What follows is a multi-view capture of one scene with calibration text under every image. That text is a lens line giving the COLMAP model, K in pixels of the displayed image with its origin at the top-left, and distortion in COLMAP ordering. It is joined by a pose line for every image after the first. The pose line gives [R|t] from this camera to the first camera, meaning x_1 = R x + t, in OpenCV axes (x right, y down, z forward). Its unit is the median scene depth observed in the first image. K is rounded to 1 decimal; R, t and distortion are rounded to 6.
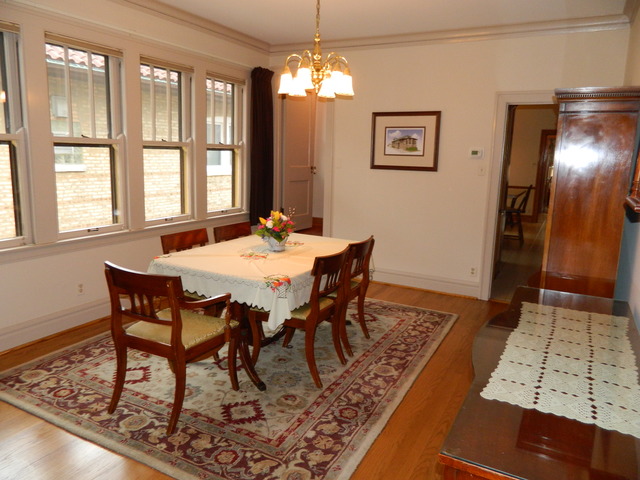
lens RADIAL K [[475.8, 0, 316.9], [0, 475.8, 236.3], [0, 0, 1]] dist [0.010030, -0.010391]
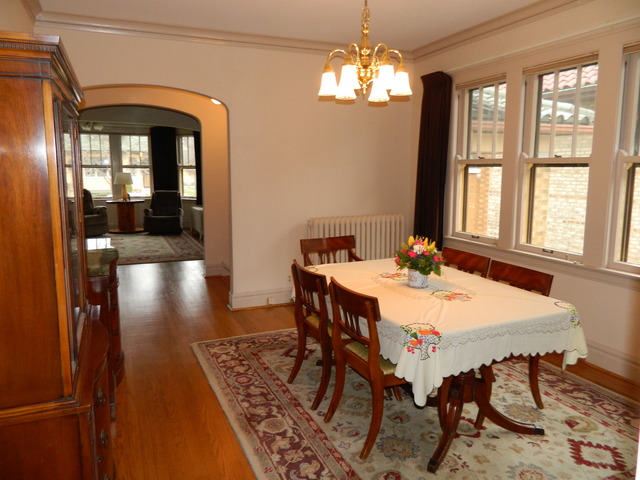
lens RADIAL K [[475.8, 0, 316.9], [0, 475.8, 236.3], [0, 0, 1]] dist [0.010030, -0.010391]
pose [[-0.626738, 0.077464, -0.775370, 0.732577], [-0.157584, 0.961887, 0.223475, -0.233714], [0.763129, 0.262246, -0.590644, 1.511560]]
